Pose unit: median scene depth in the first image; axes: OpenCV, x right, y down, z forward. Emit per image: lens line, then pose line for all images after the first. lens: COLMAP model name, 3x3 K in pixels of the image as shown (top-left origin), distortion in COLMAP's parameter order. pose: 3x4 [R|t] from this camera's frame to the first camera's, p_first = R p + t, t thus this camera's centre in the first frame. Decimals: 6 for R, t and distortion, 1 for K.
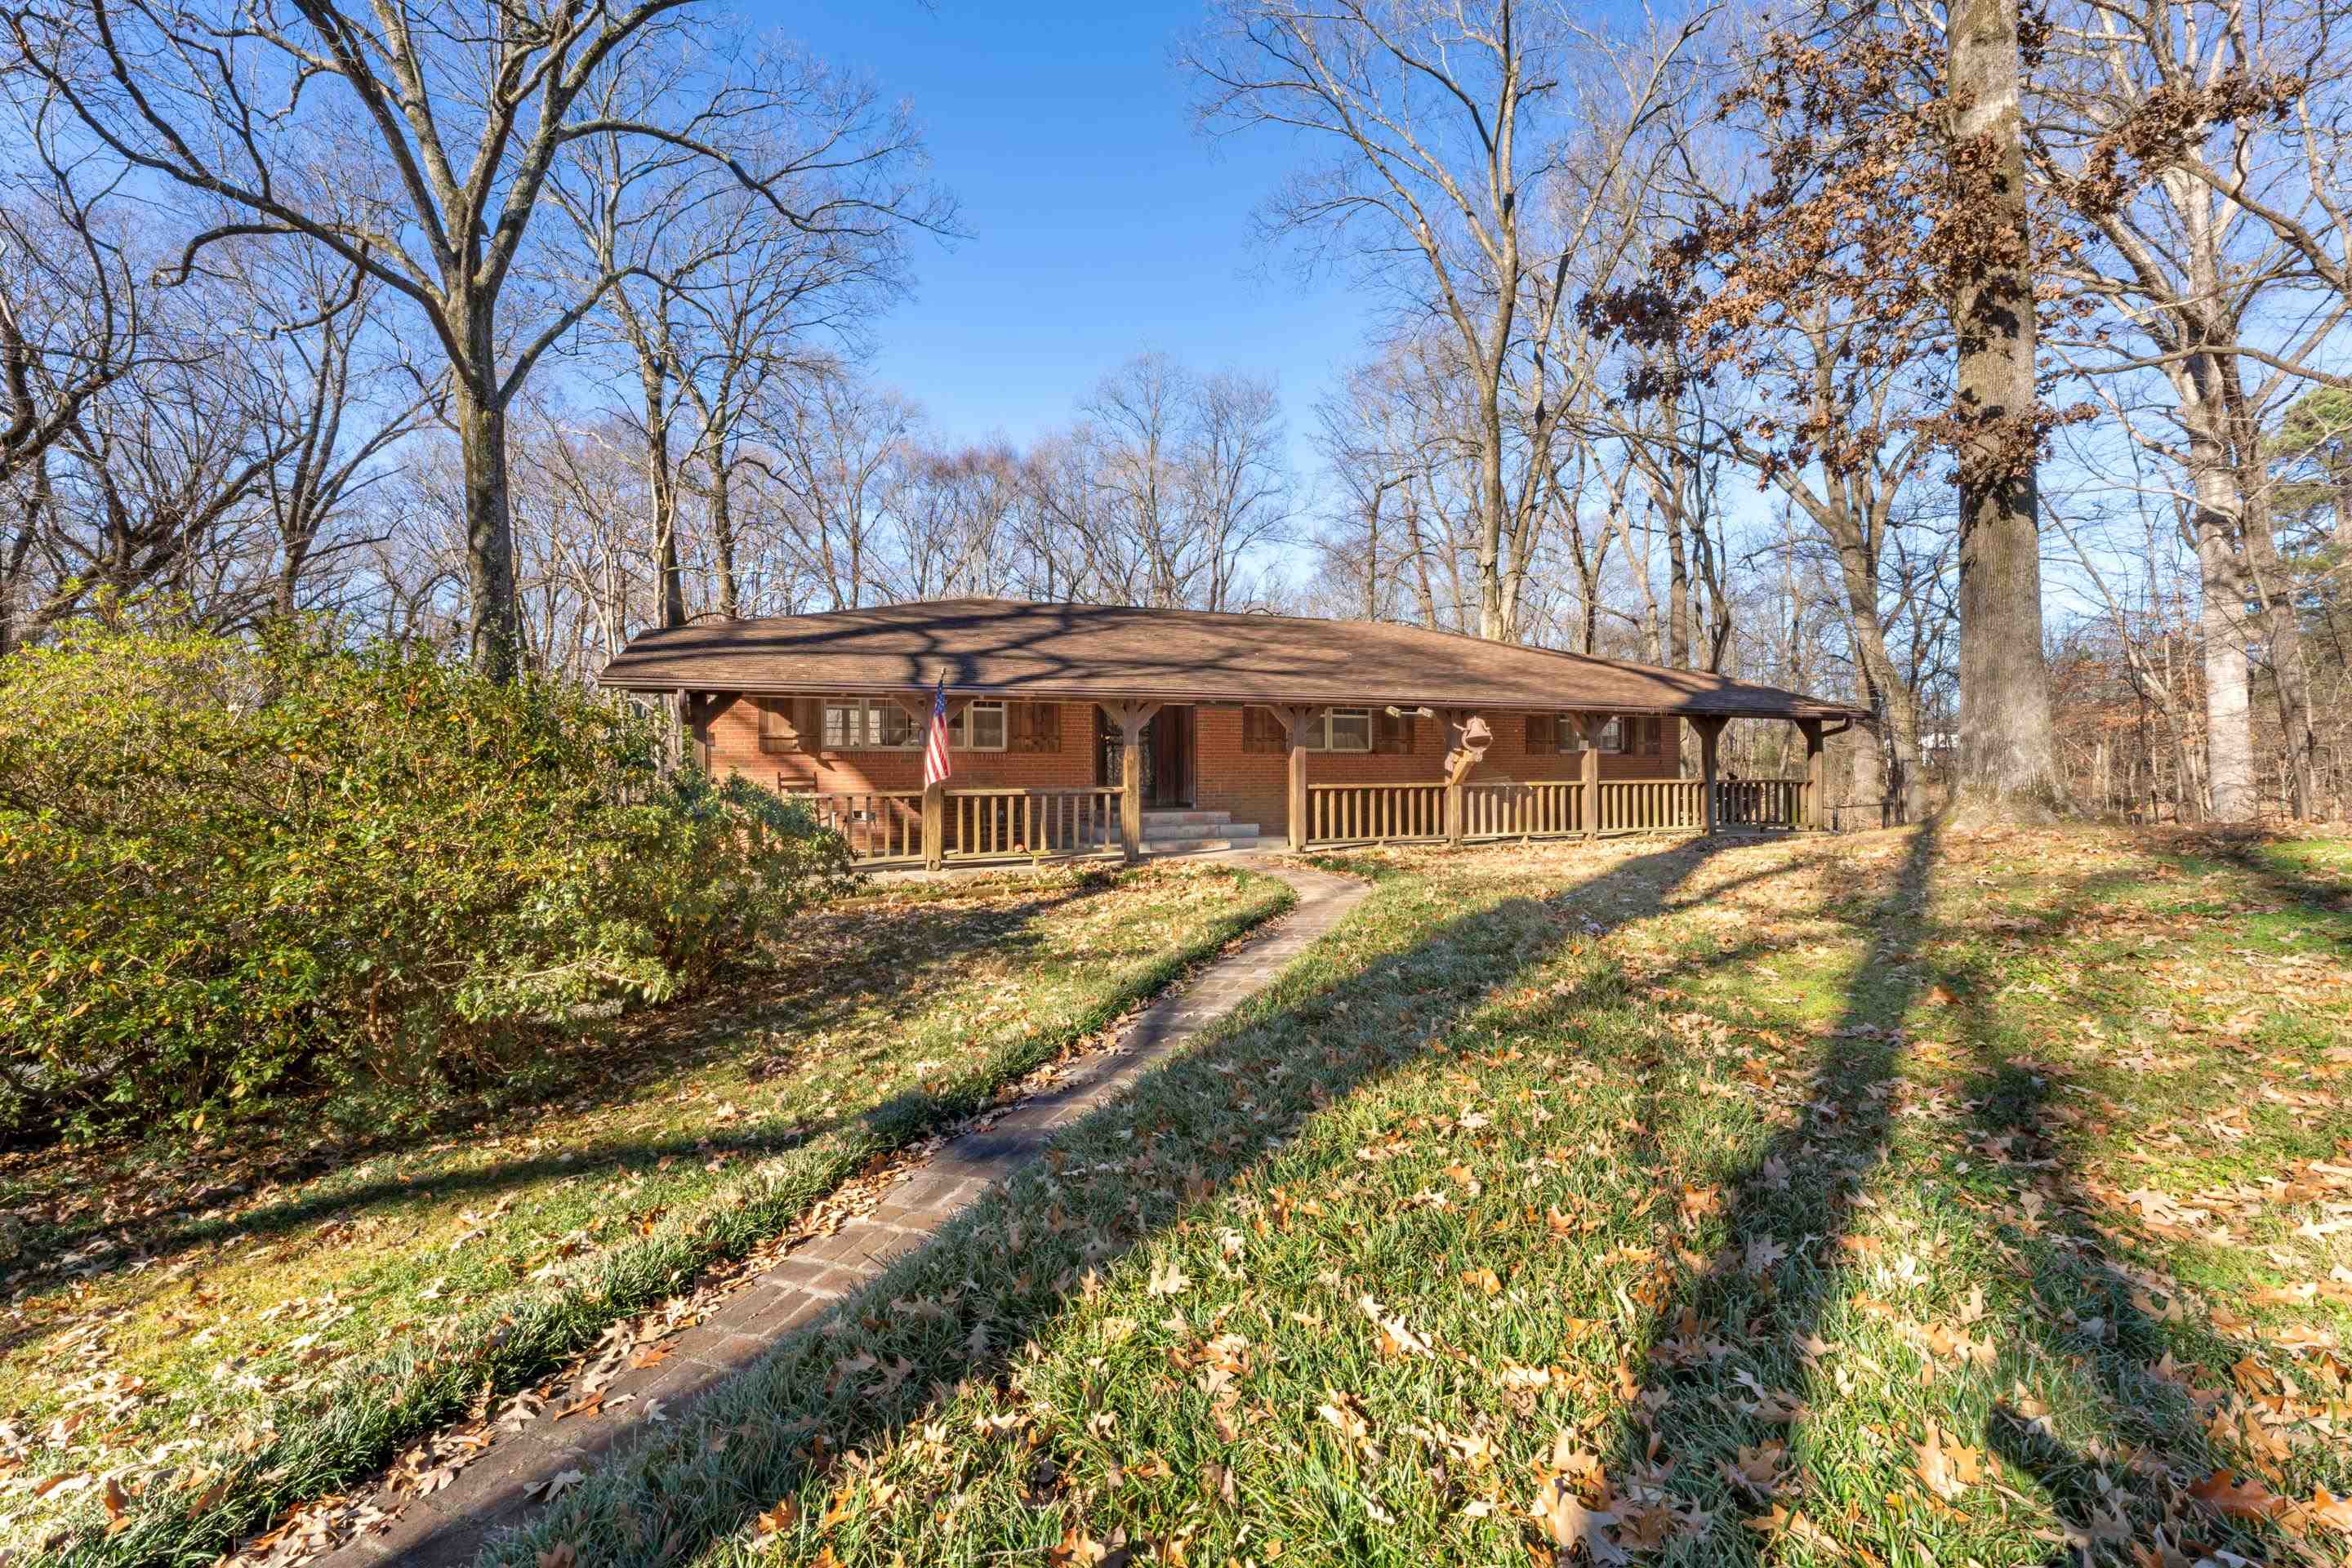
lens RADIAL K [[957.8, 0, 1181.9], [0, 957.8, 776.2], [0, 0, 1]] dist [-0.002558, 0.000698]
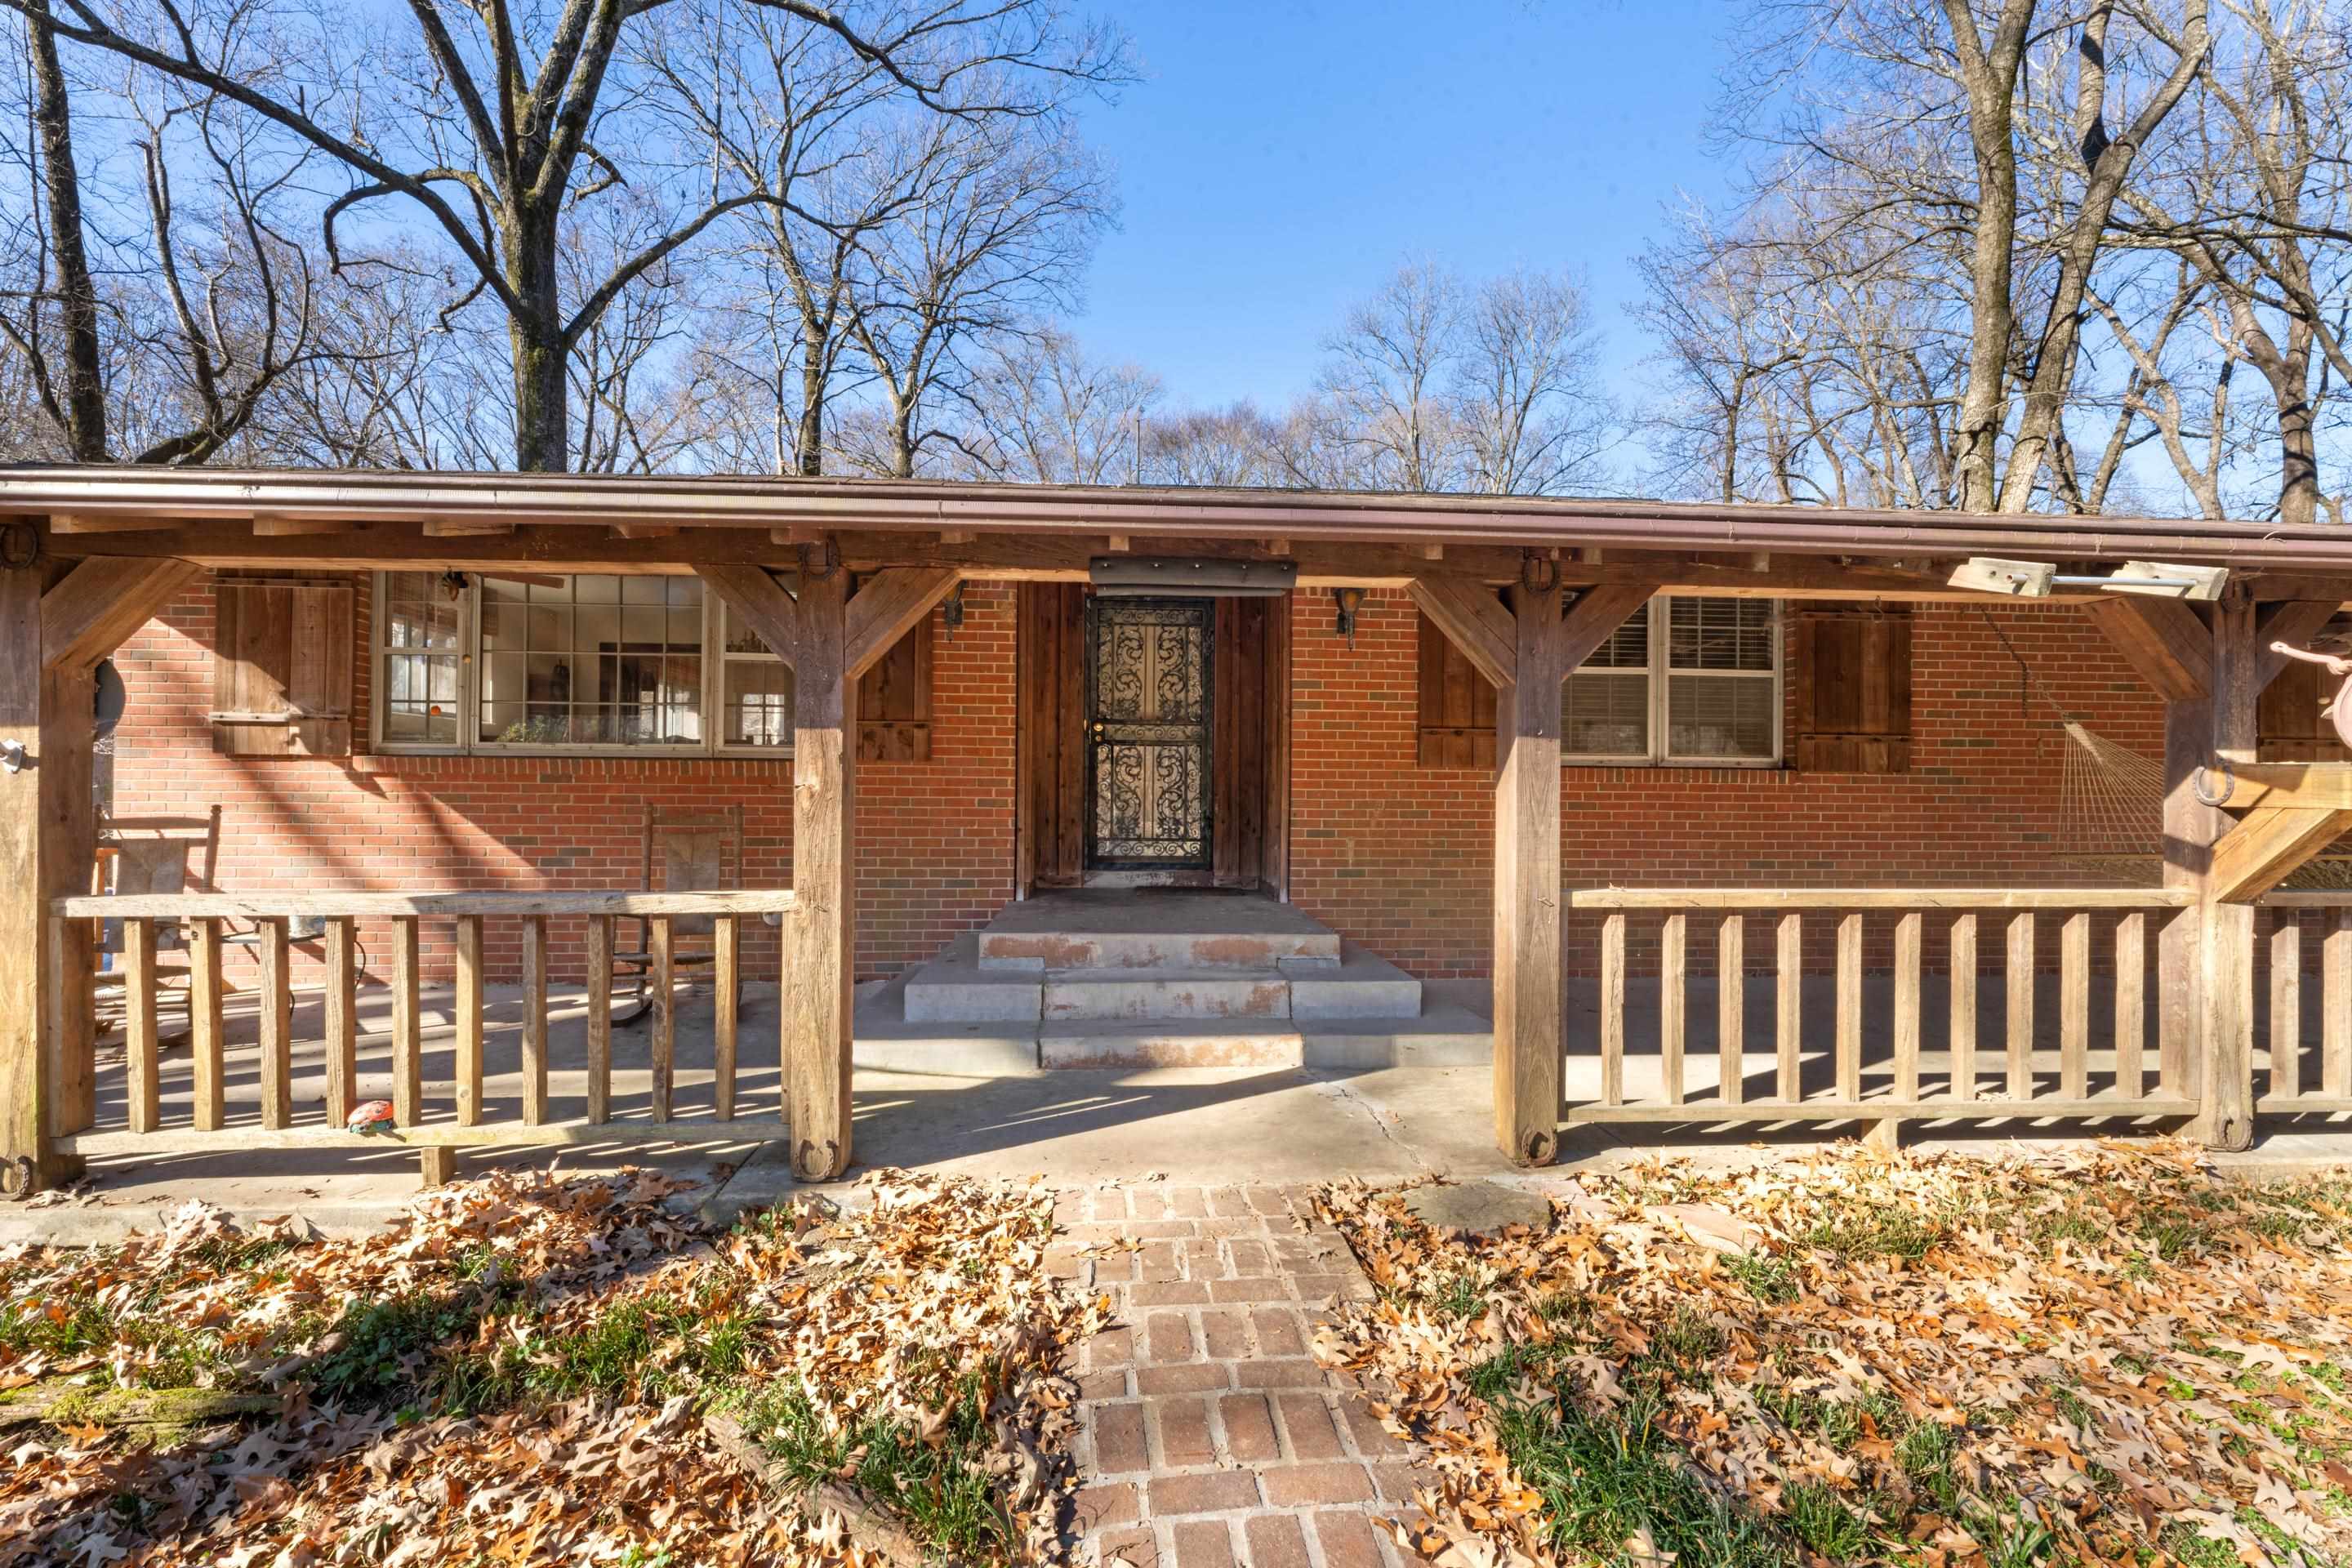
lens RADIAL K [[957.8, 0, 1164.6], [0, 957.8, 784.5], [0, 0, 1]] dist [-0.002558, 0.000698]
pose [[0.949441, 0.013403, -0.313660, 0.057141], [-0.013928, 0.999903, 0.000566, -0.009526], [0.313637, 0.003832, 0.949535, 0.380310]]
